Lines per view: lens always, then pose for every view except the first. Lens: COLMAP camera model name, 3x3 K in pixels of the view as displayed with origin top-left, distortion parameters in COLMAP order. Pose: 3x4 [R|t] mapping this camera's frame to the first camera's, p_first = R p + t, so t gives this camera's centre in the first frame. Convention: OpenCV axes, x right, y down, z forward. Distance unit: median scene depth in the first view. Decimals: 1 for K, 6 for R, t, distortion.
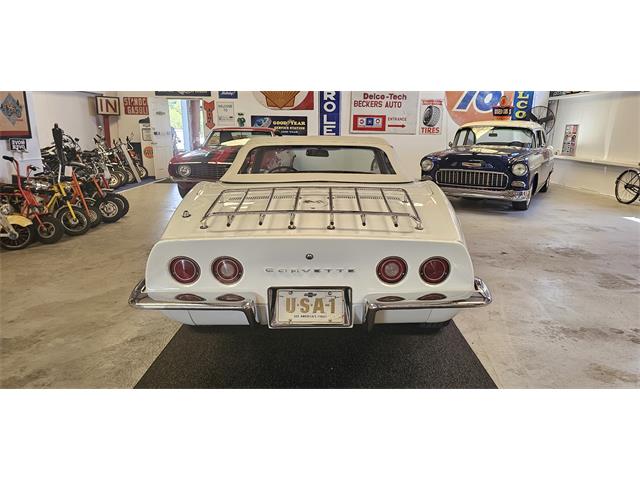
lens RADIAL K [[424.7, 0, 329.4], [0, 424.7, 239.5], [0, 0, 1]] dist [0.067110, -0.072942]
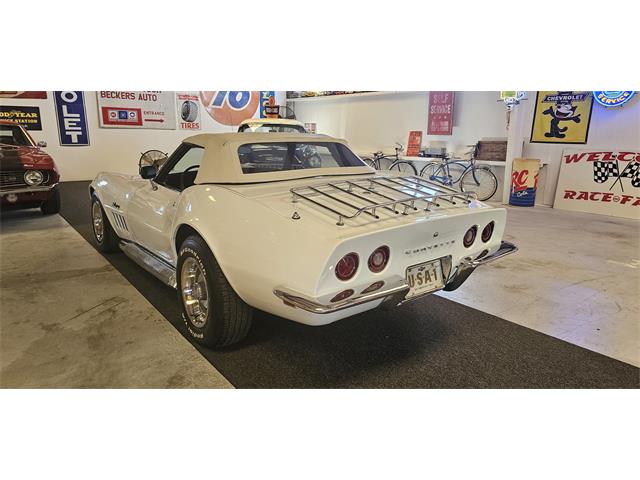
lens RADIAL K [[424.7, 0, 329.4], [0, 424.7, 239.5], [0, 0, 1]] dist [0.067110, -0.072942]
pose [[0.784656, -0.152806, 0.600804, -0.294812], [0.146864, 0.987376, 0.059320, -0.018039], [-0.602284, 0.041691, 0.797192, 0.065731]]
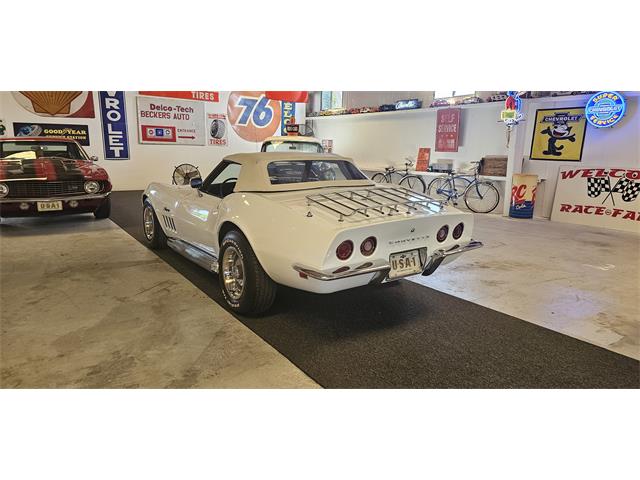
lens RADIAL K [[421.9, 0, 320.0], [0, 421.9, 240.0], [0, 0, 1]] dist [0.072987, -0.081344]
pose [[0.822309, -0.121045, 0.556018, -0.362487], [0.130786, 0.991159, 0.022353, -0.001597], [-0.553808, 0.054339, 0.830869, -0.040911]]
